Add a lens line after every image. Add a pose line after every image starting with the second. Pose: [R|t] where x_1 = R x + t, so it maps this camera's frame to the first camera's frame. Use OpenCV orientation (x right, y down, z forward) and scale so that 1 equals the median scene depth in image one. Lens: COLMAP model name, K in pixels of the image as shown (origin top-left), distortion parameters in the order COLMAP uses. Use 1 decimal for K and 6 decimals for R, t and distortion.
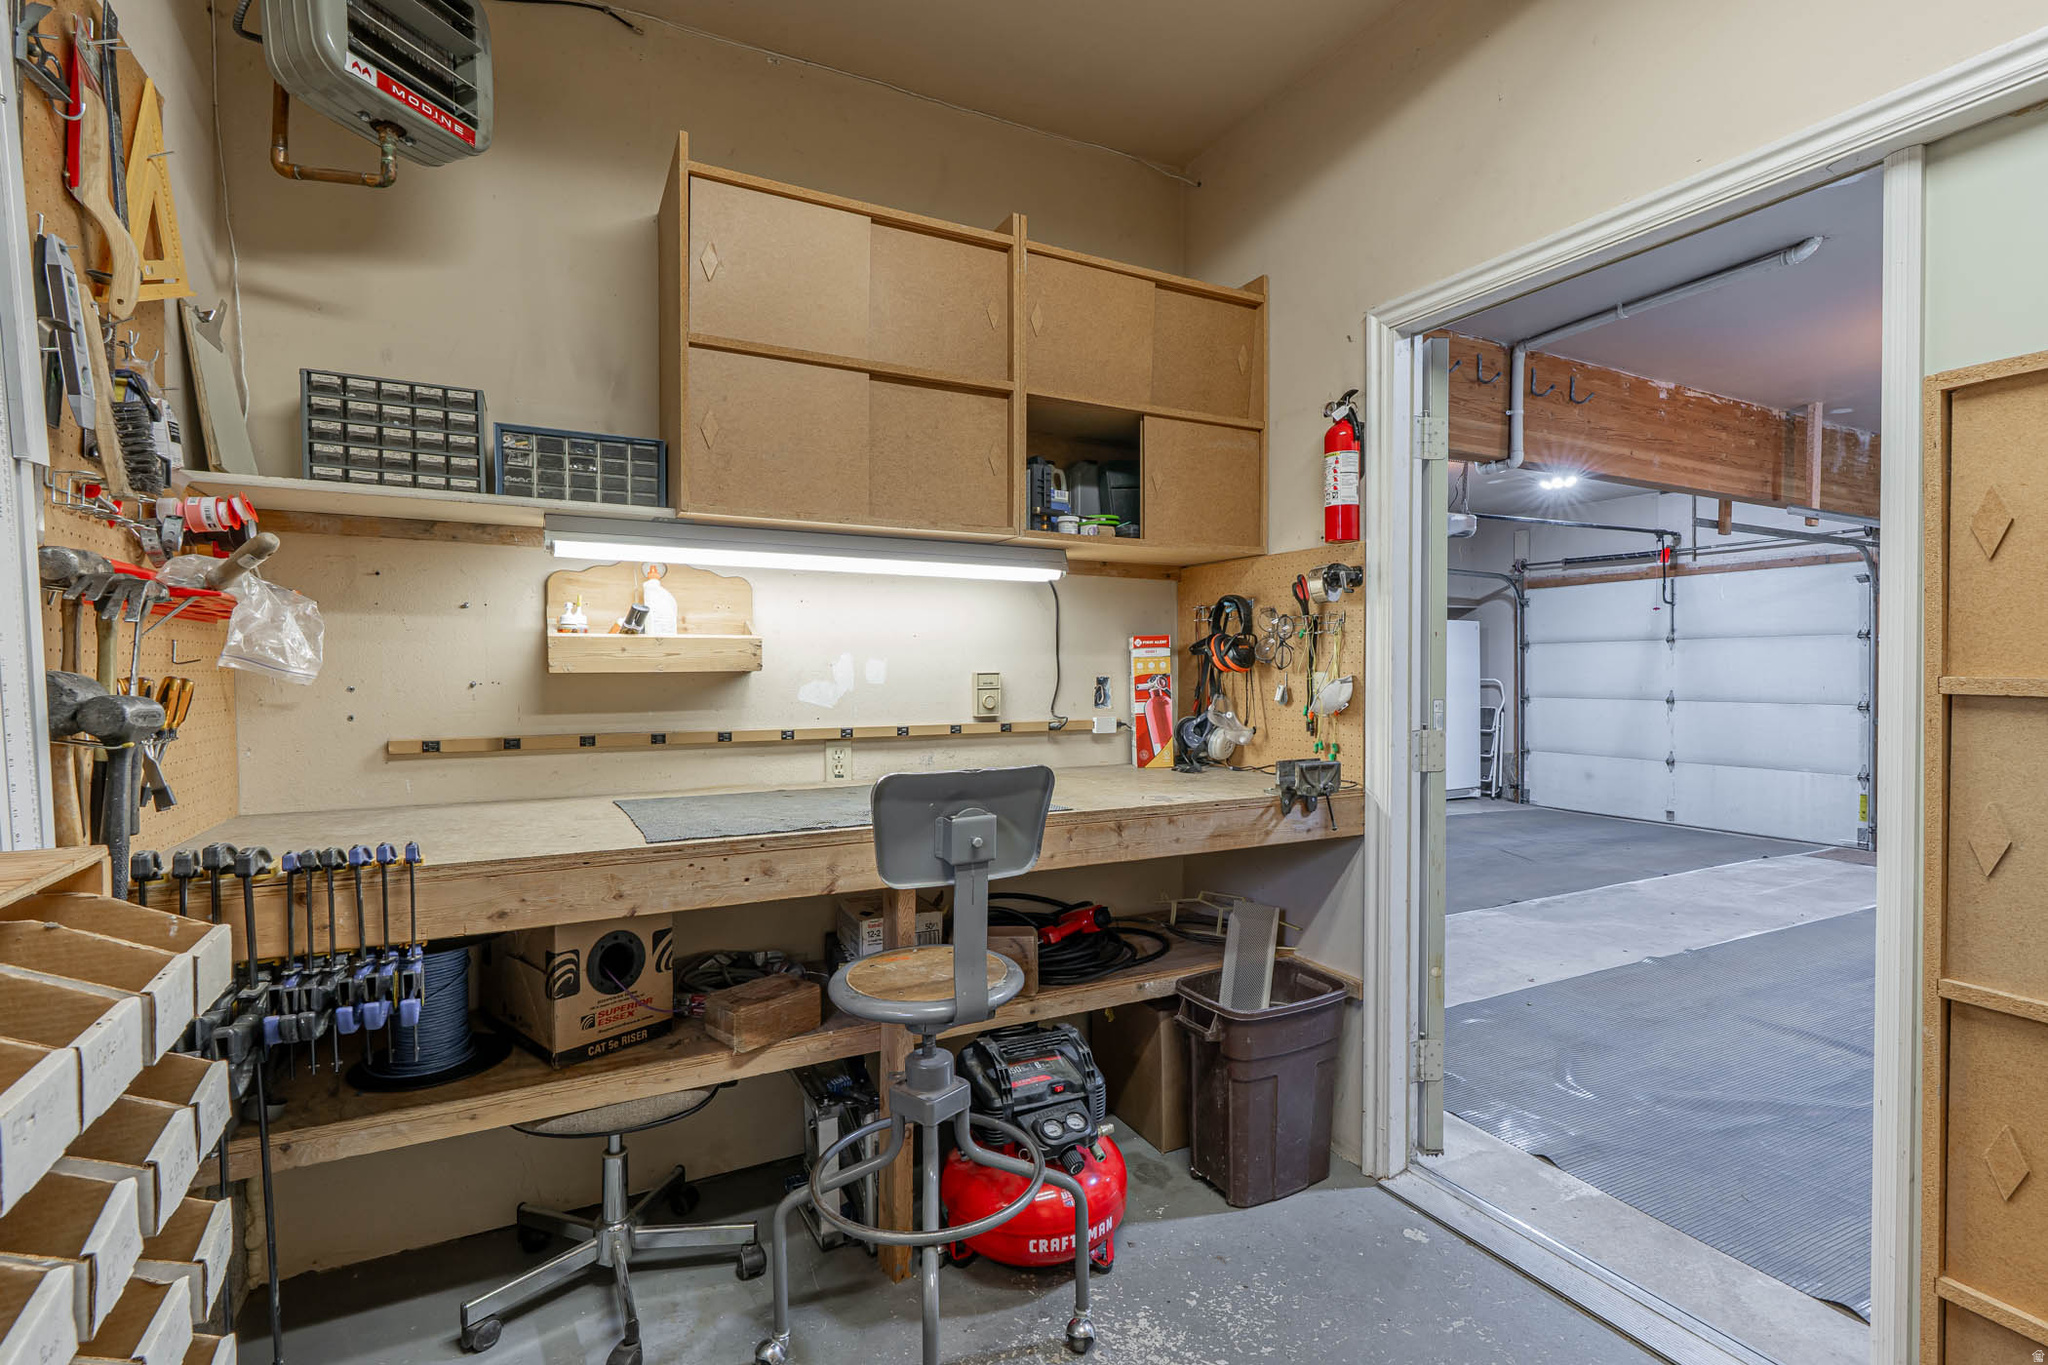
lens RADIAL K [[931.1, 0, 1023.5], [0, 931.1, 684.9], [0, 0, 1]] dist [-0.005417, 0.000954]
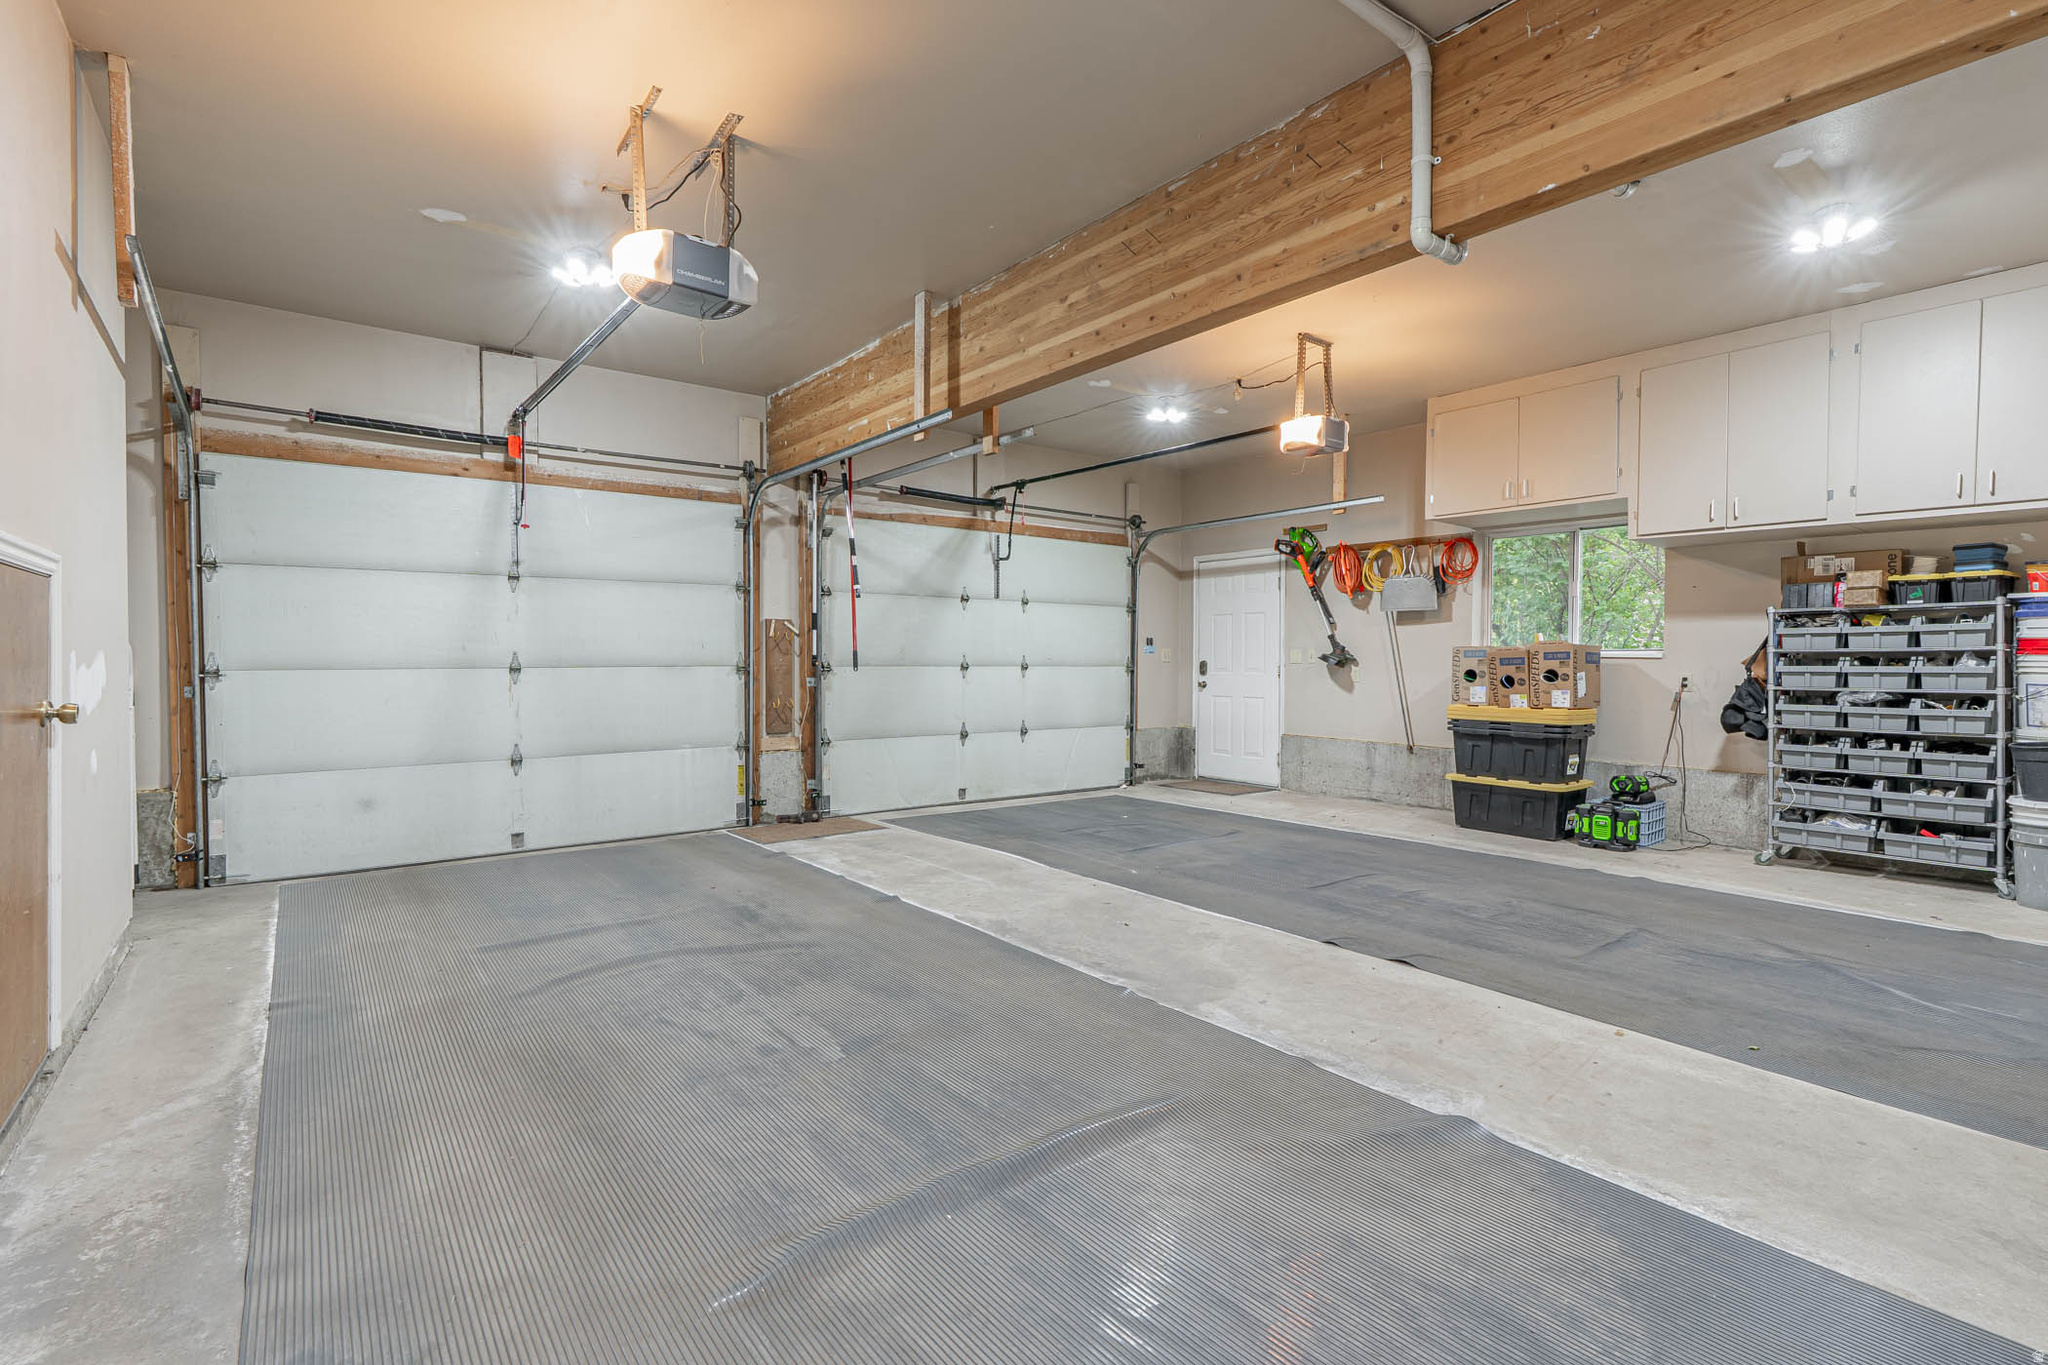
lens RADIAL K [[931.1, 0, 1027.2], [0, 931.1, 680.0], [0, 0, 1]] dist [-0.005417, 0.000954]
pose [[-0.186153, -0.025078, 0.982201, -0.026498], [0.014995, 0.999485, 0.028361, 0.011988], [-0.982406, 0.020007, -0.185681, 0.762831]]
